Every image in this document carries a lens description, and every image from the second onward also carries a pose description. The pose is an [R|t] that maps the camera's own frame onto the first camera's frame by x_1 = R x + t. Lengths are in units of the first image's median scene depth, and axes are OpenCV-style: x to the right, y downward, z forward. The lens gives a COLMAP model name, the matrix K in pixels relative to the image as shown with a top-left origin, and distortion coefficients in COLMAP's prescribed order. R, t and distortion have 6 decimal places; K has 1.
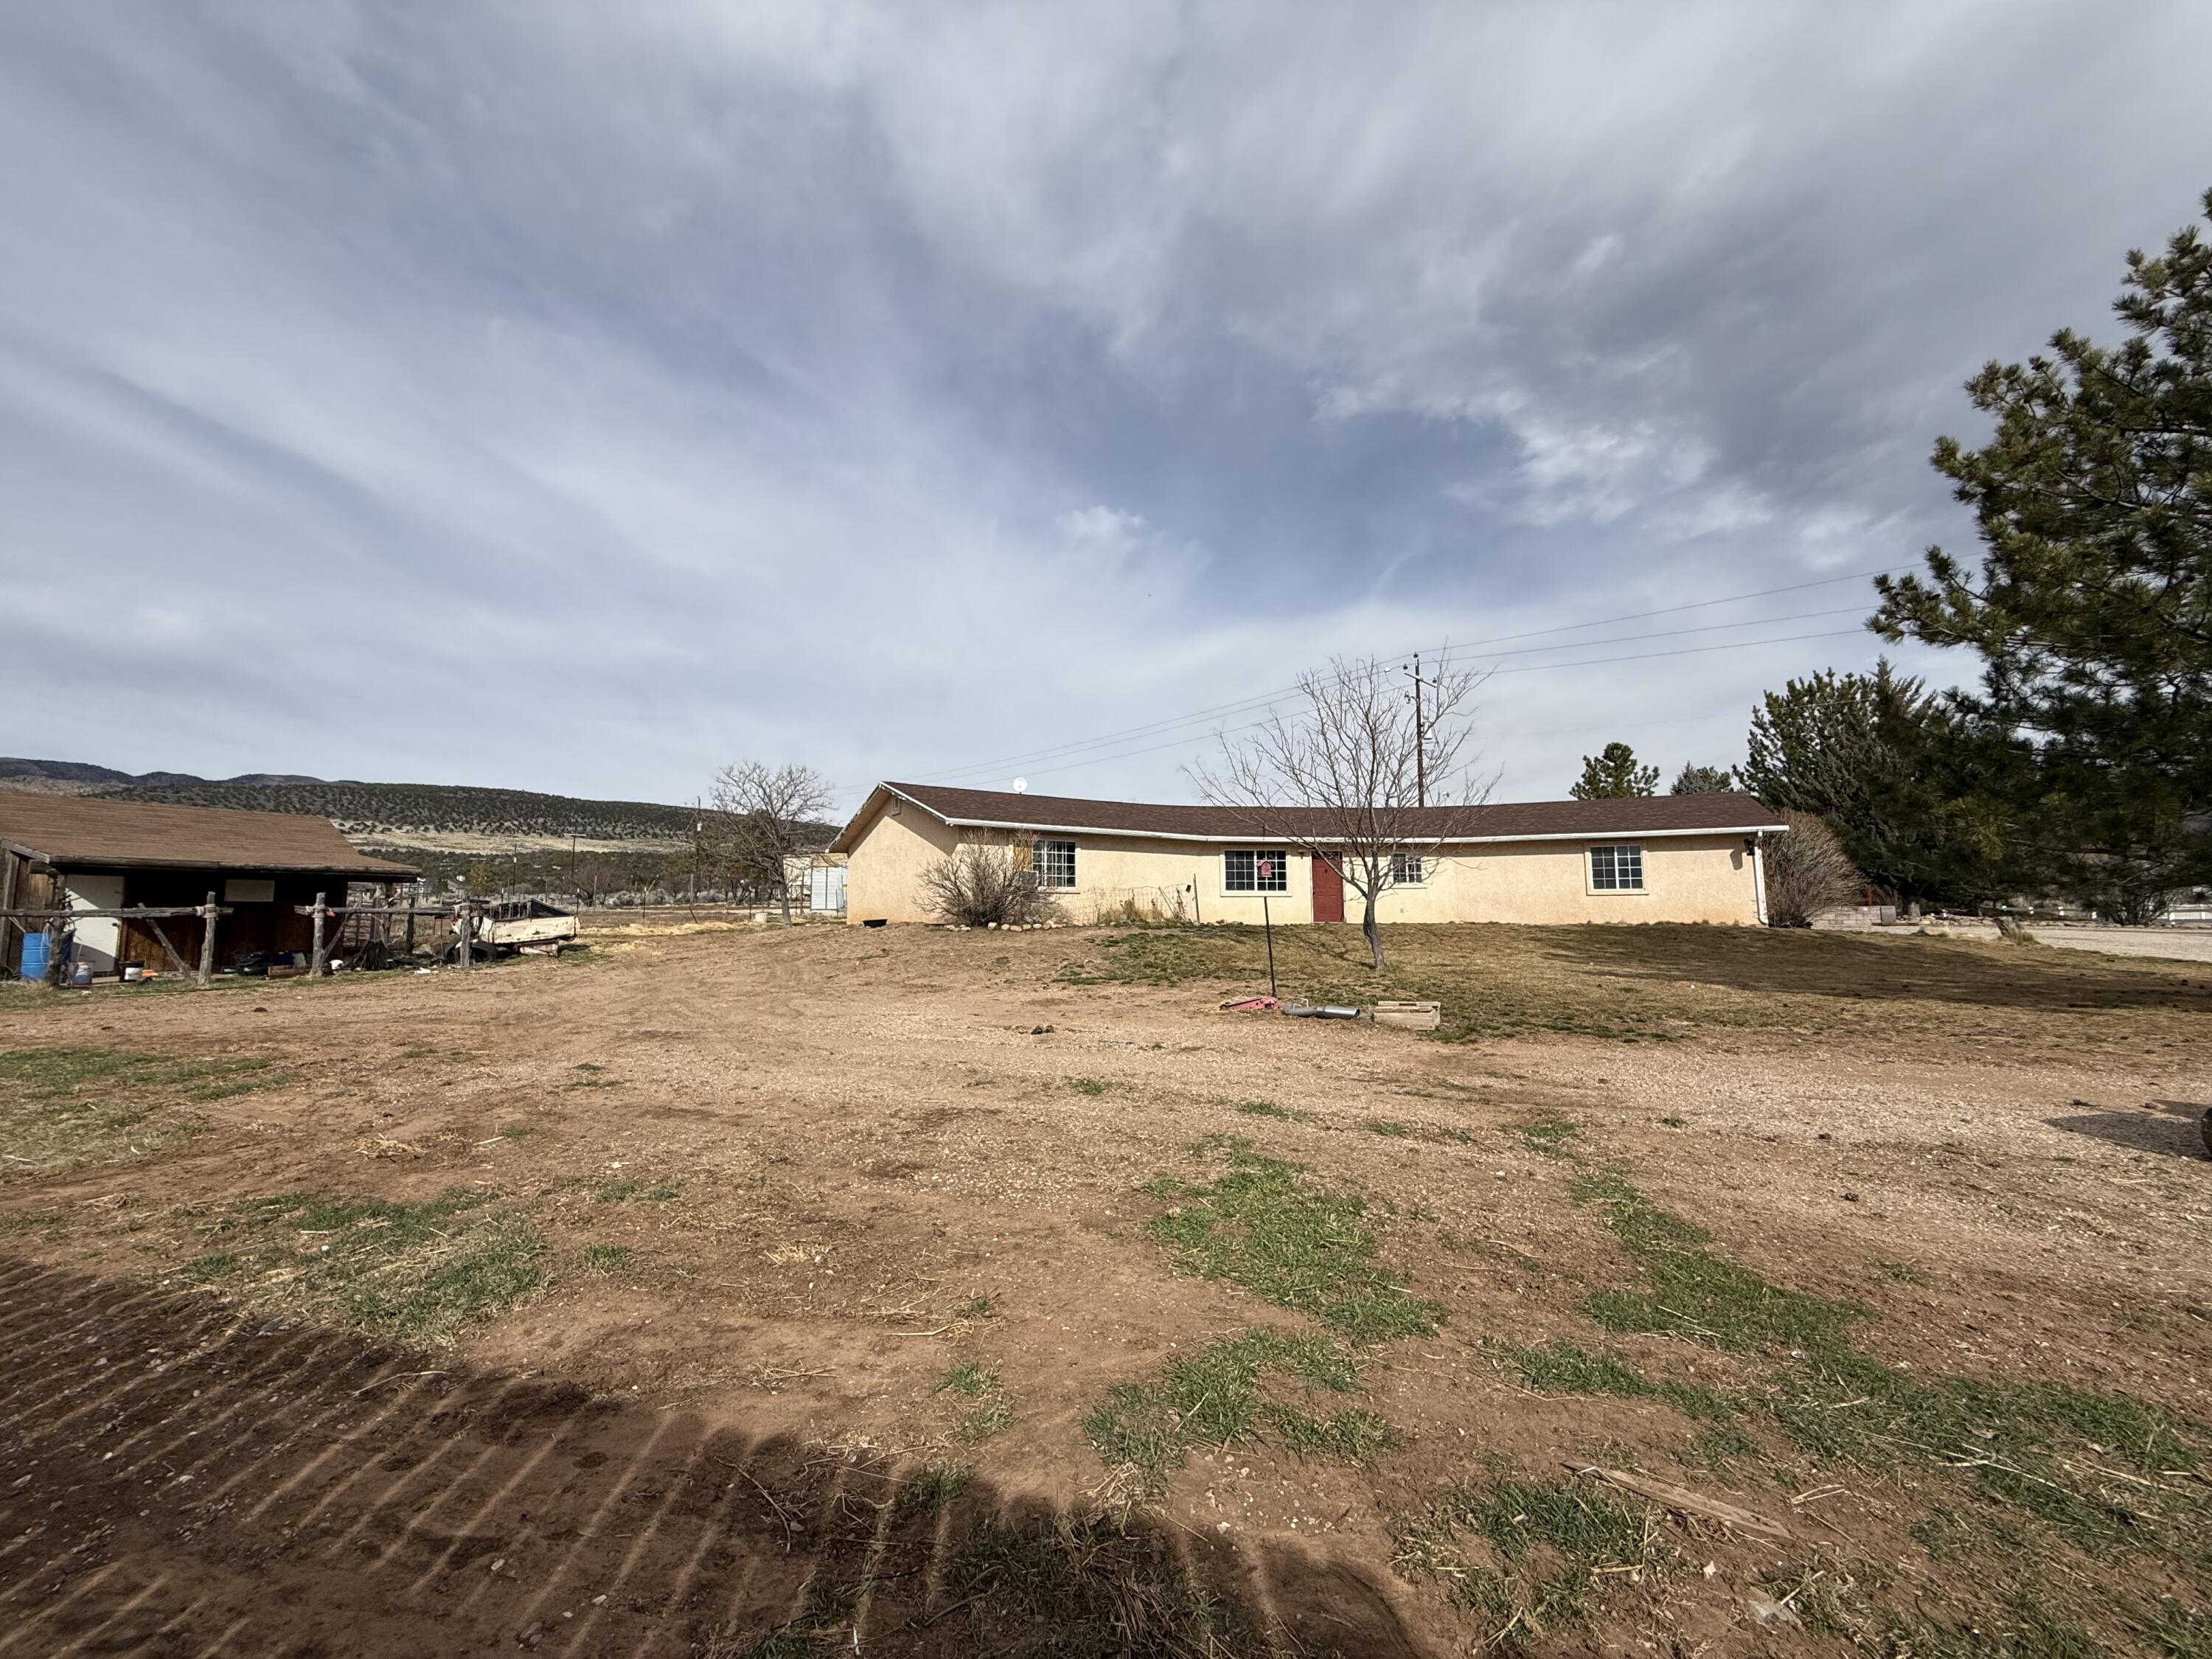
lens RADIAL K [[880.9, 0, 1096.5], [0, 880.9, 872.9], [0, 0, 1]] dist [-0.001061, -0.000099]
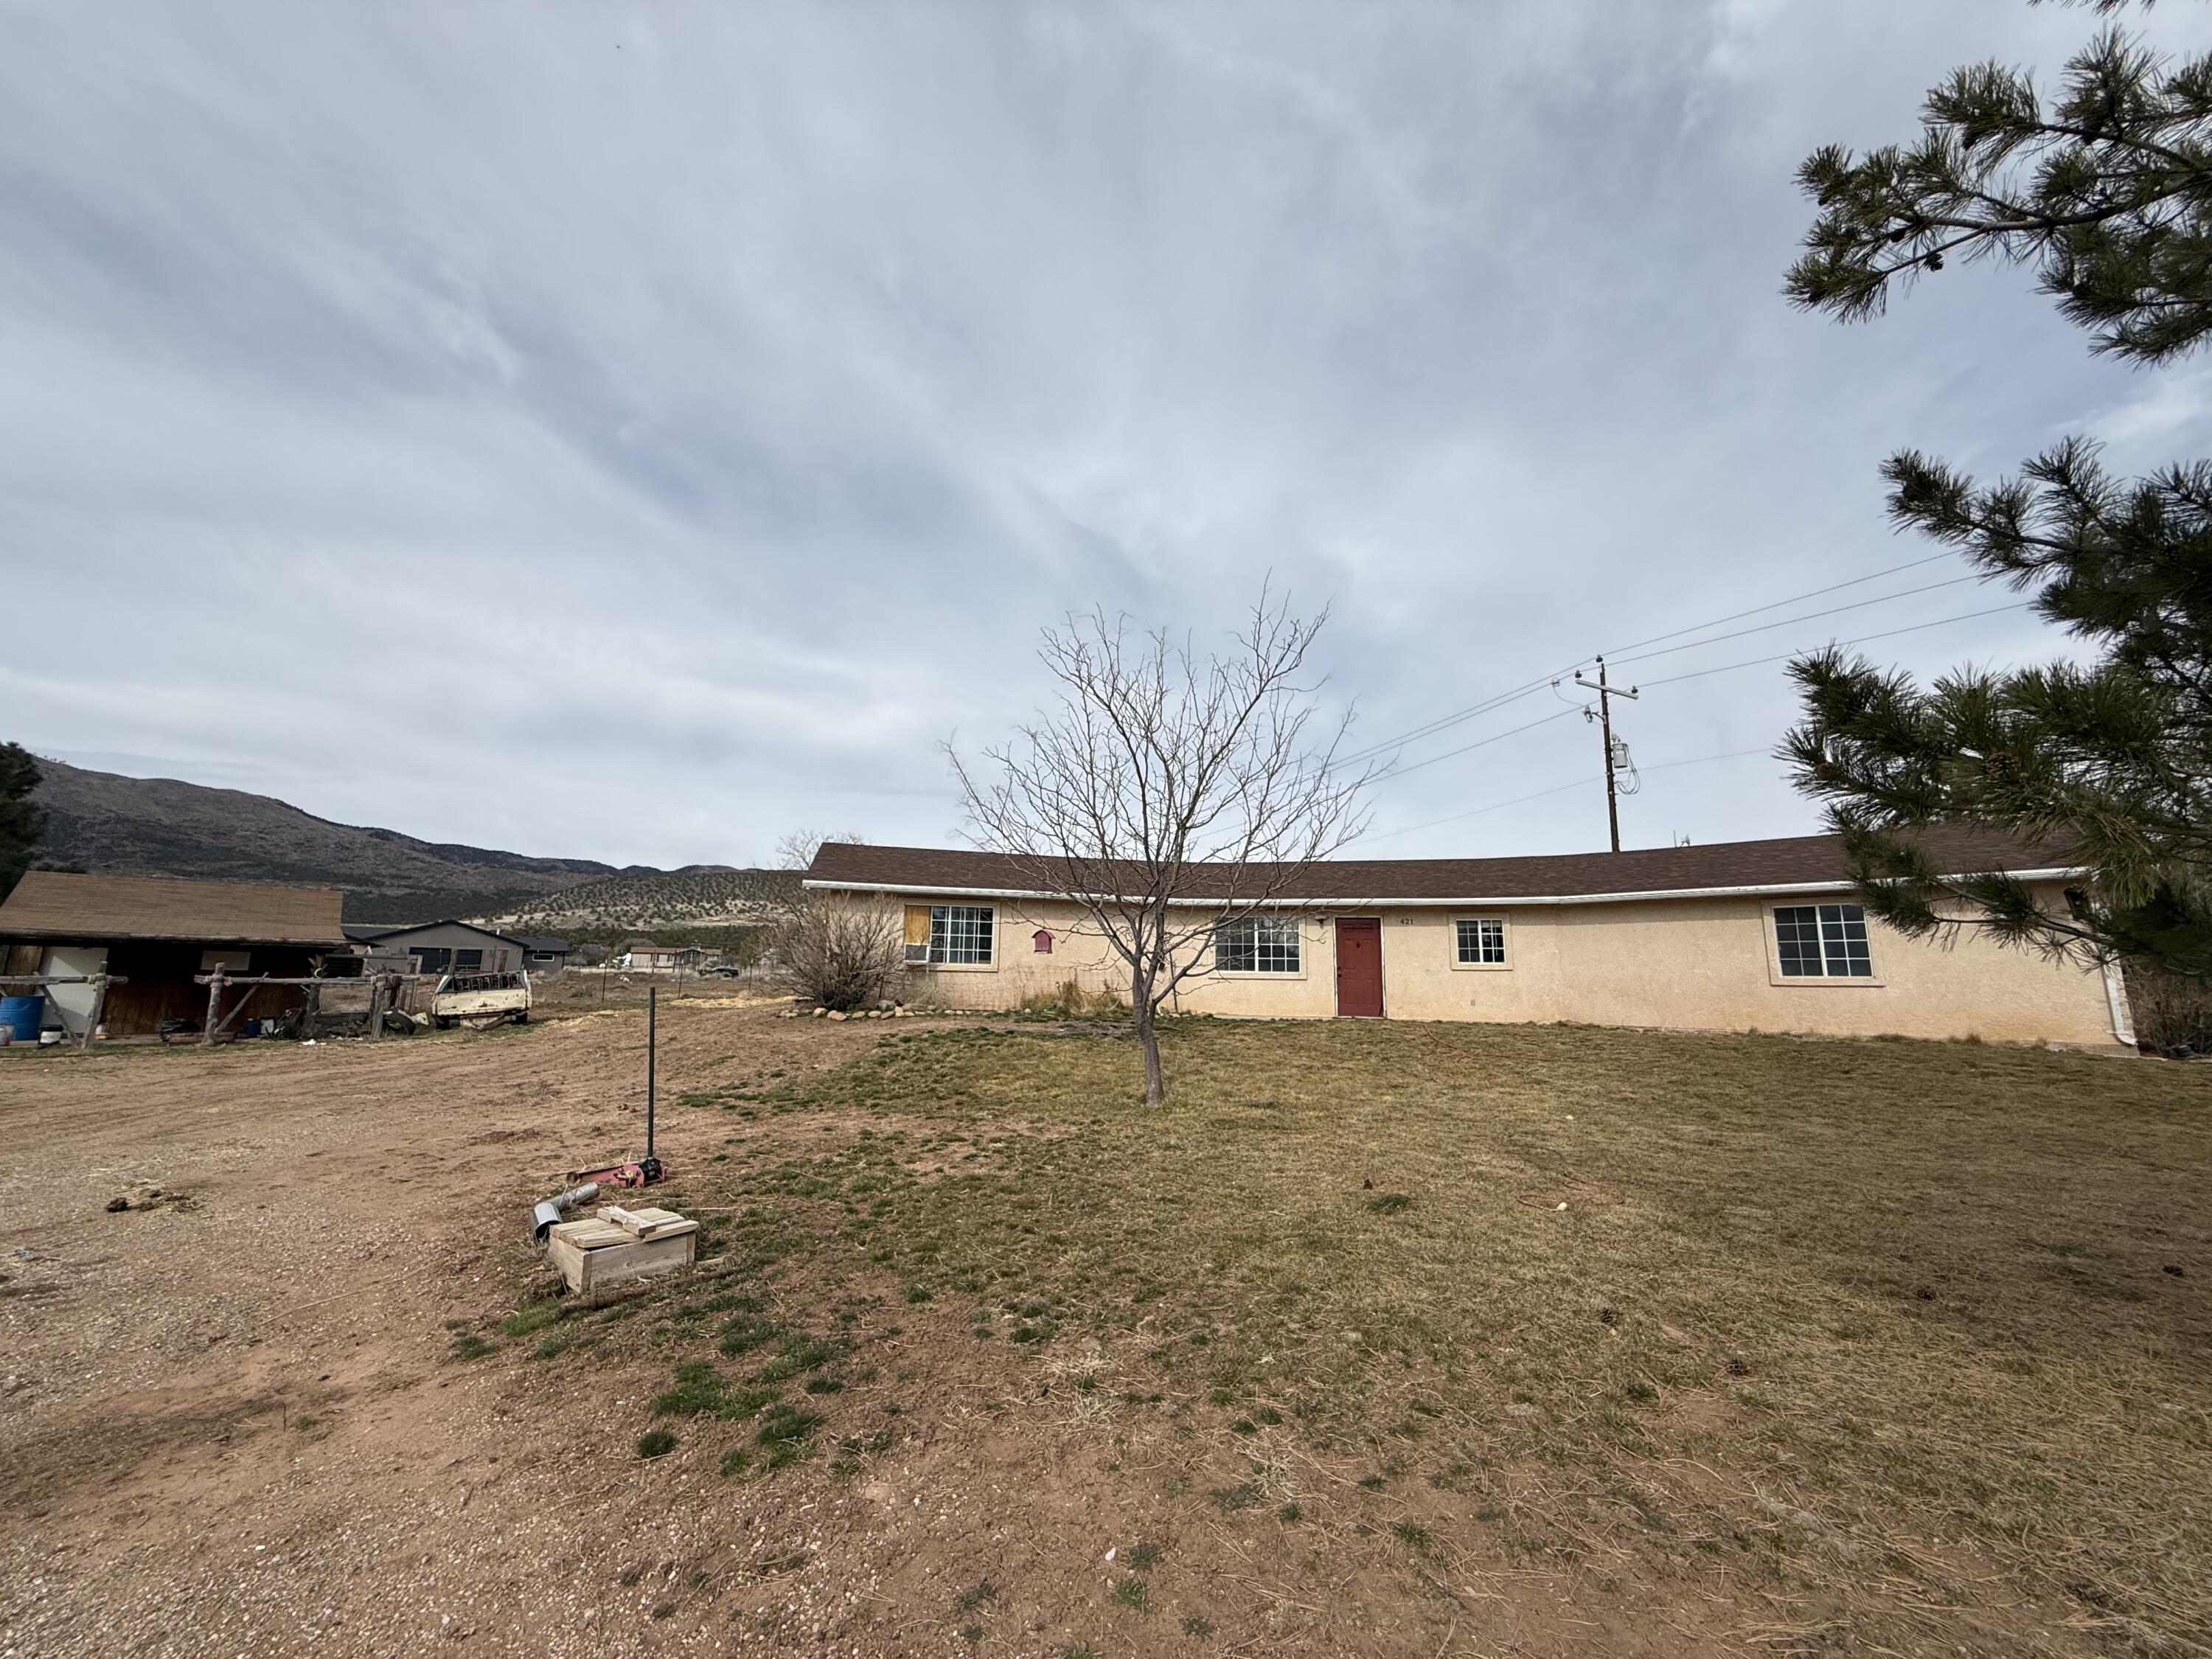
lens RADIAL K [[878.5, 0, 1098.0], [0, 878.5, 852.3], [0, 0, 1]] dist [0.000115, -0.000296]
pose [[0.945478, -0.031020, -0.324207, 0.311850], [-0.003490, 0.994432, -0.105327, -0.001202], [0.325669, 0.100716, 0.940104, 0.252601]]
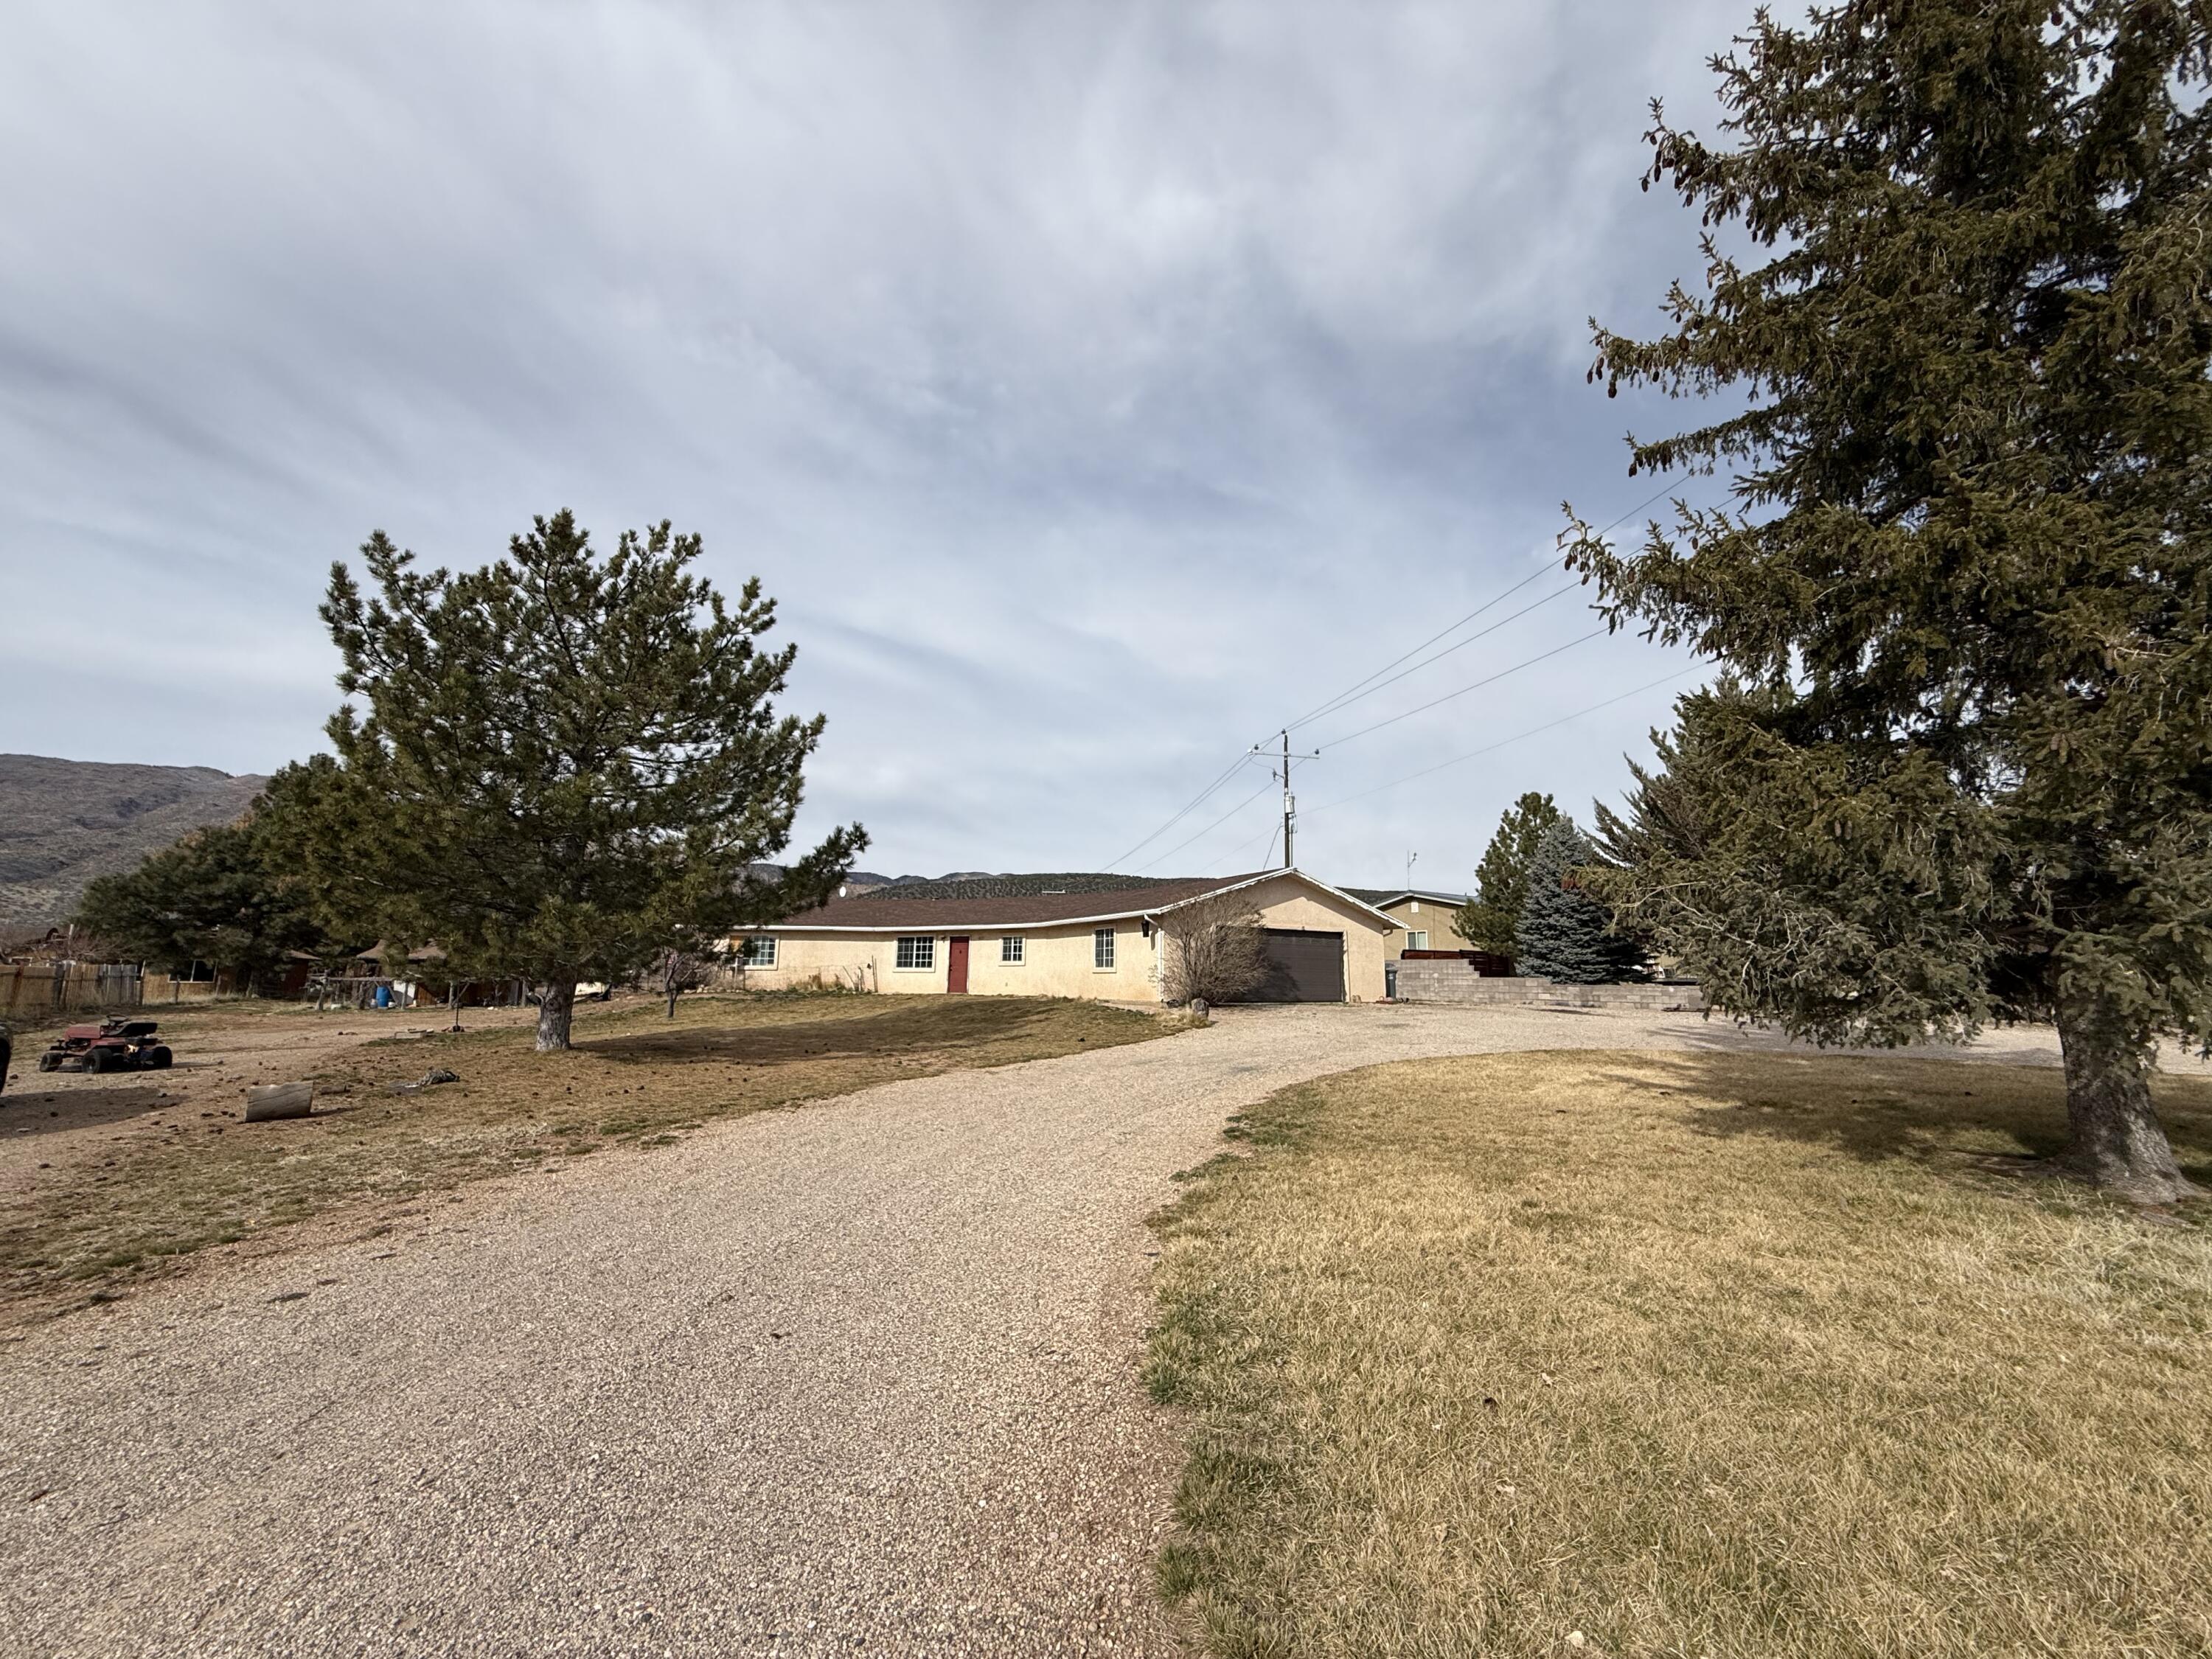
lens RADIAL K [[881.6, 0, 1101.0], [0, 881.6, 829.8], [0, 0, 1]] dist [0.001092, -0.000116]
pose [[0.821593, -0.087034, -0.563392, 1.222100], [0.018121, 0.991765, -0.126785, -0.012911], [0.569787, 0.093957, 0.816404, 0.066532]]
